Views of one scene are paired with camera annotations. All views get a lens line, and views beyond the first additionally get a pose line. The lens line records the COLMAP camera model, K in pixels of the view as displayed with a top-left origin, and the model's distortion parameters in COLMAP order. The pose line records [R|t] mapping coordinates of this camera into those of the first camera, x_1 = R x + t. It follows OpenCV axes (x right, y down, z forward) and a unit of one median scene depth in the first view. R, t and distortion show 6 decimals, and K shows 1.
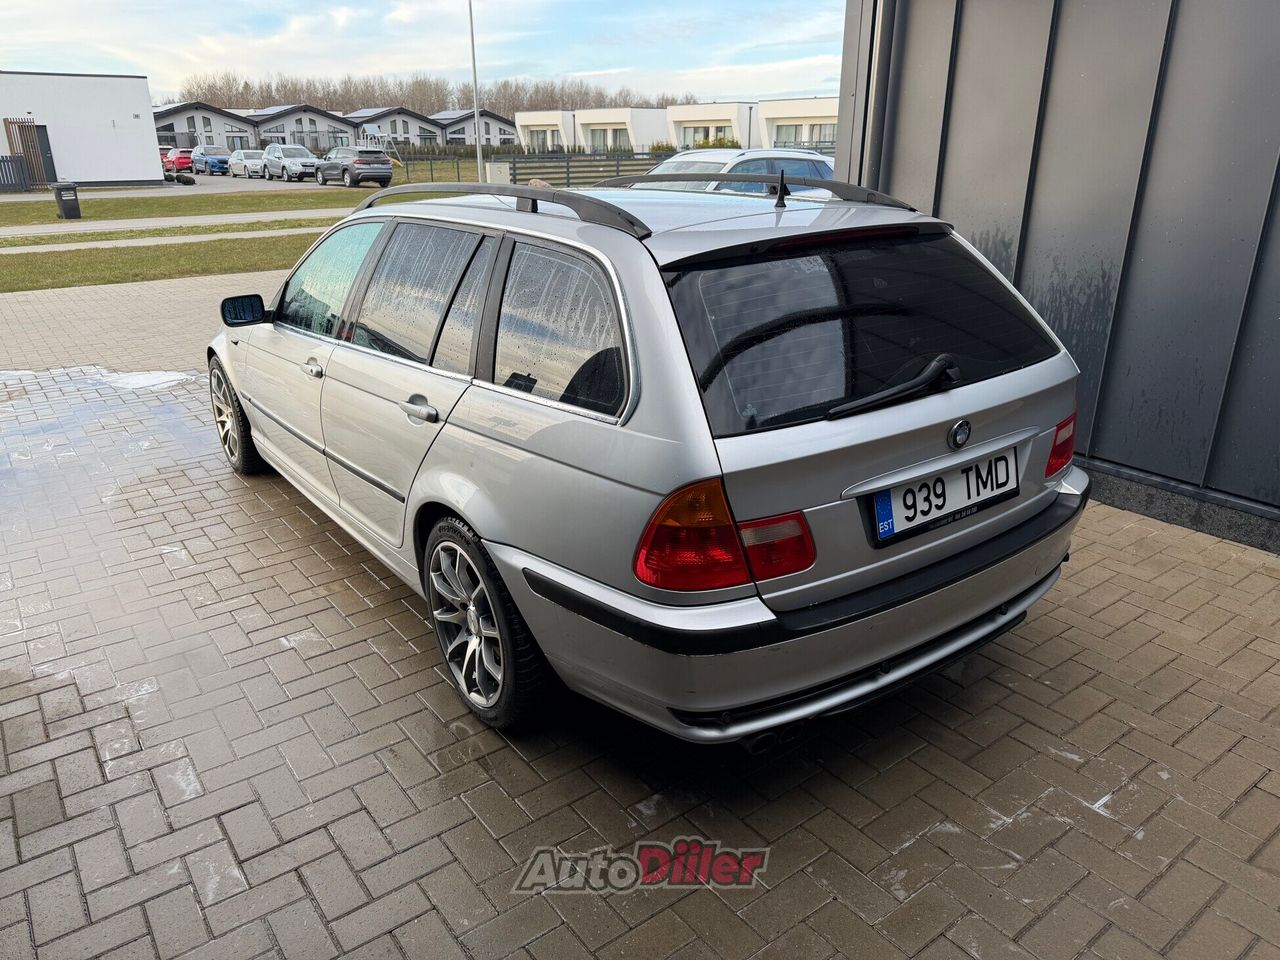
lens RADIAL K [[906.9, 0, 638.3], [0, 906.9, 478.0], [0, 0, 1]] dist [0.024213, -0.027733]
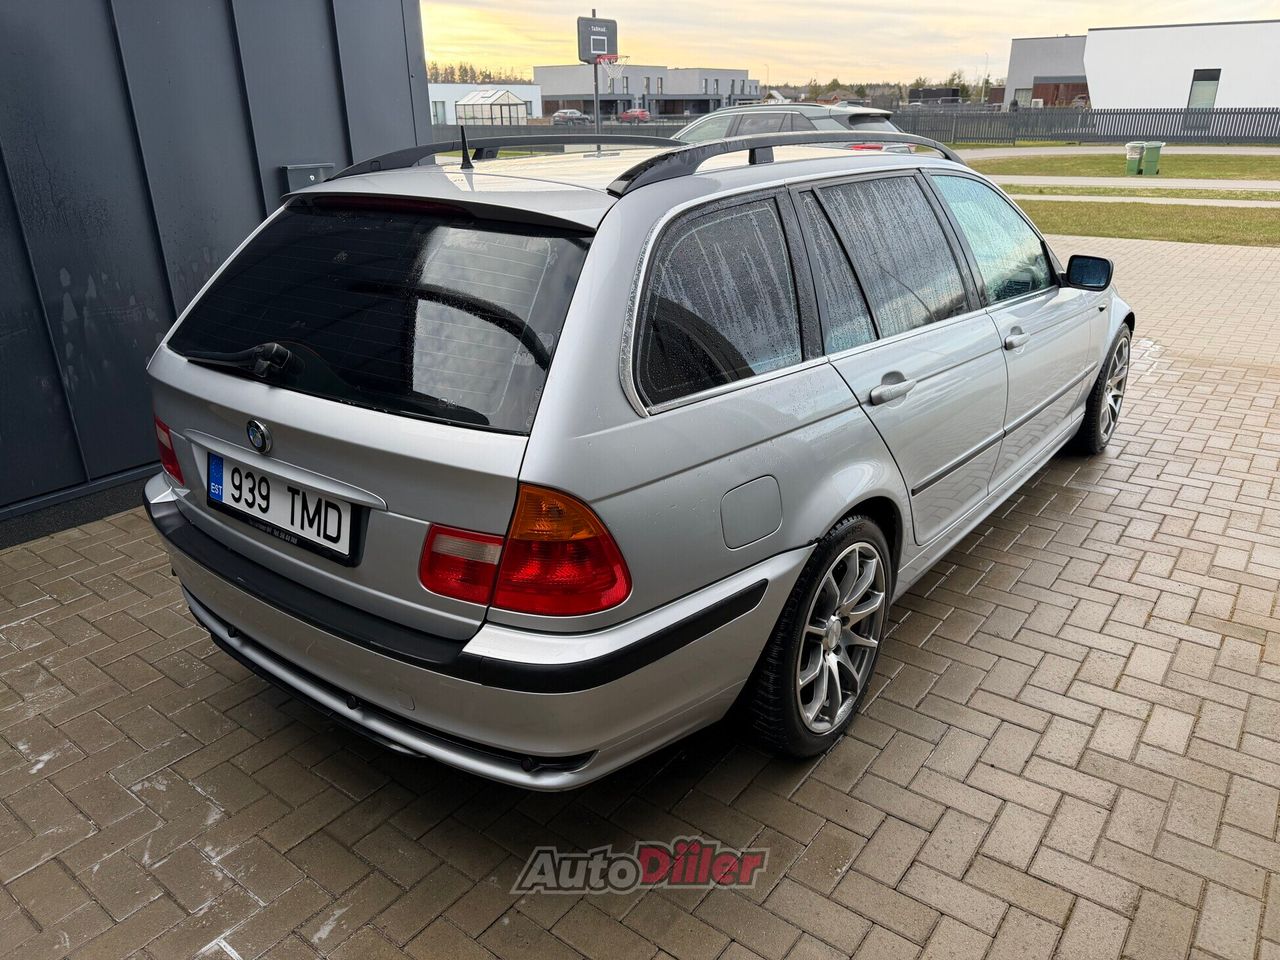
lens RADIAL K [[906.9, 0, 639.2], [0, 906.9, 482.8], [0, 0, 1]] dist [0.024213, -0.027733]
pose [[0.257446, 0.355440, -0.898546, 1.203556], [-0.308591, 0.911438, 0.272124, -0.345196], [0.915693, 0.207226, 0.344331, 1.005150]]
